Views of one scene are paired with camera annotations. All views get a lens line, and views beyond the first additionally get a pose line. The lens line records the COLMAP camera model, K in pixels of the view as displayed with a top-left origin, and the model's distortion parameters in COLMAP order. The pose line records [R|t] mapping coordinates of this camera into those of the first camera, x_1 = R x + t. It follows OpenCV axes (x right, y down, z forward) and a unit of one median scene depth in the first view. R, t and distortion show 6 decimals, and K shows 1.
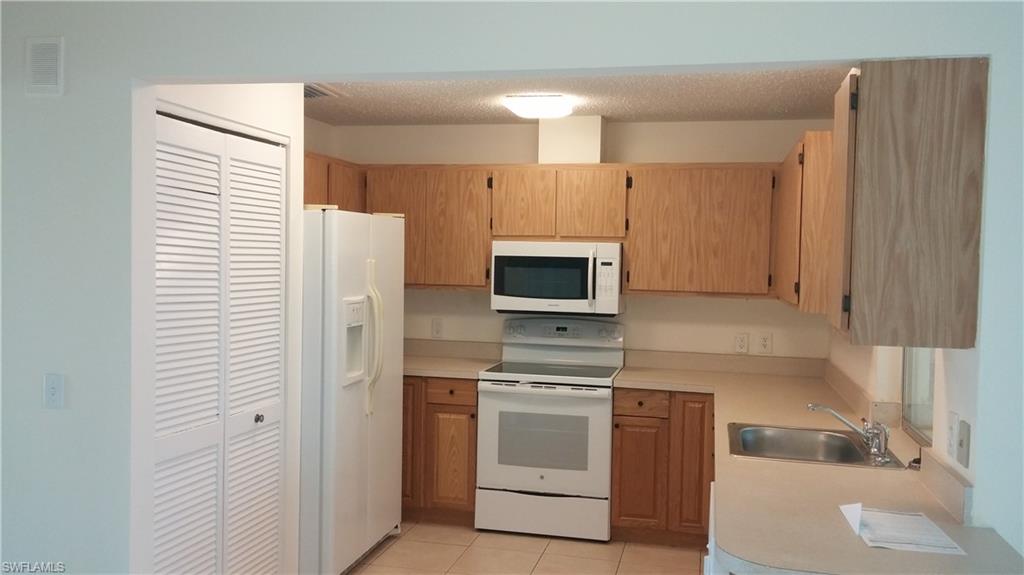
lens RADIAL K [[880.3, 0, 516.7], [0, 880.3, 288.6], [0, 0, 1]] dist [0.085805, -0.103406]
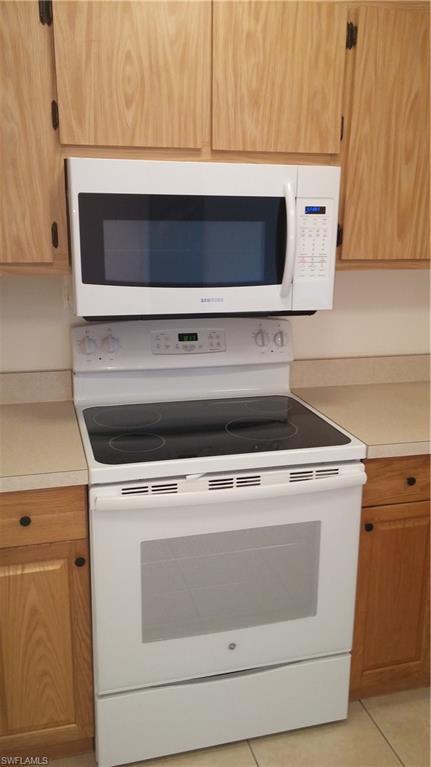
lens RADIAL K [[659.4, 0, 220.2], [0, 659.4, 384.1], [0, 0, 1]] dist [0.085805, -0.103406]
pose [[0.884110, -0.126941, 0.449706, -0.126642], [0.023722, 0.973345, 0.228115, -0.019302], [-0.466676, -0.191011, 0.863556, 0.684445]]
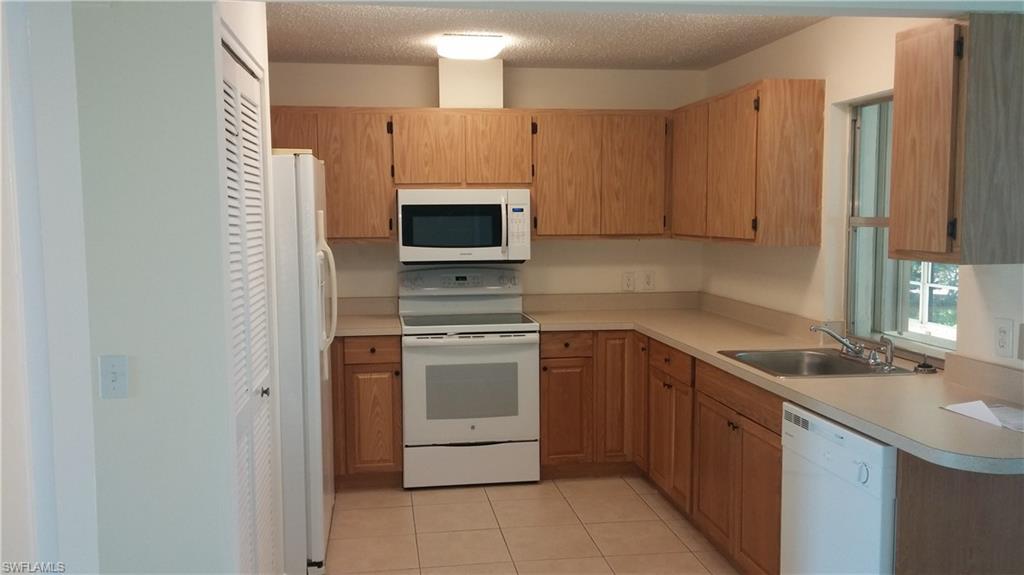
lens RADIAL K [[880.3, 0, 516.7], [0, 880.3, 288.6], [0, 0, 1]] dist [0.085805, -0.103406]
pose [[0.930027, -0.059990, 0.362563, -0.268160], [0.040795, 0.997342, 0.060375, 0.000389], [-0.365221, -0.041359, 0.930002, 0.066083]]
